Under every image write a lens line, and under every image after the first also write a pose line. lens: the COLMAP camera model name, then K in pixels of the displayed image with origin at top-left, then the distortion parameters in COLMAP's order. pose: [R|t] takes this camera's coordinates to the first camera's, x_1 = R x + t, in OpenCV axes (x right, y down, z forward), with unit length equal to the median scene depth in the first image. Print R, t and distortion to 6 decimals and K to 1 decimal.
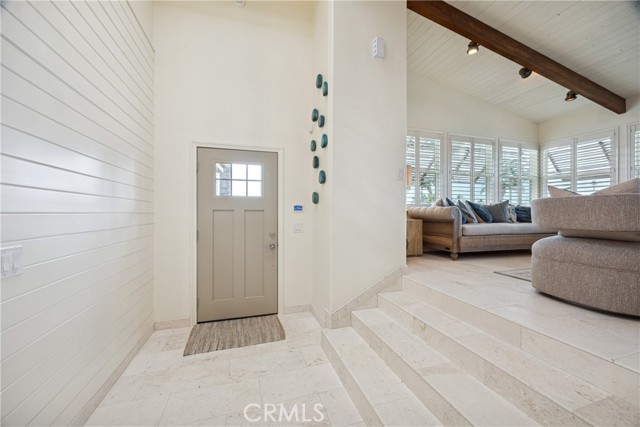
lens RADIAL K [[245.8, 0, 320.9], [0, 245.8, 214.5], [0, 0, 1]] dist [-0.003487, 0.000672]
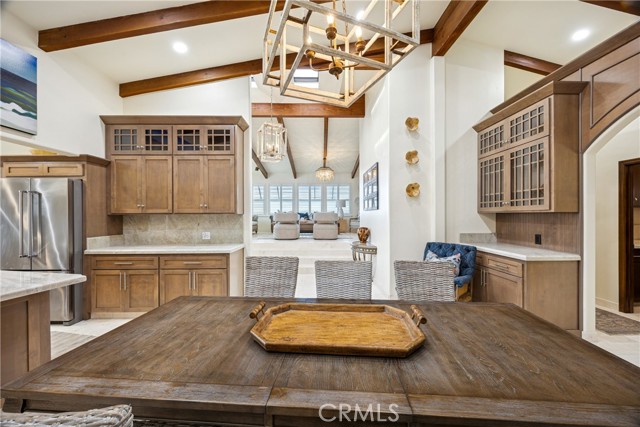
lens RADIAL K [[245.8, 0, 317.3], [0, 245.8, 214.3], [0, 0, 1]] dist [-0.003487, 0.000672]
pose [[0.301939, 0.002329, 0.953324, -1.230135], [0.011454, 0.999916, -0.006070, -0.014279], [-0.953258, 0.012752, 0.301887, -0.332692]]
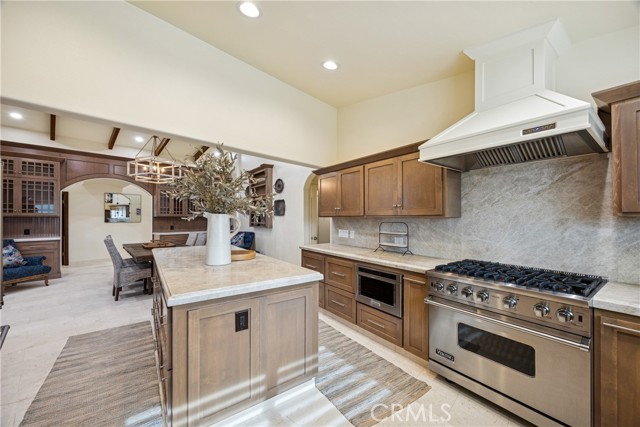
lens RADIAL K [[245.8, 0, 316.2], [0, 245.8, 214.5], [0, 0, 1]] dist [-0.003487, 0.000672]
pose [[-0.873954, -0.002219, -0.486004, -1.001267], [-0.001644, 0.999997, -0.001608, -0.030853], [0.486006, -0.000606, -0.873955, 1.377155]]
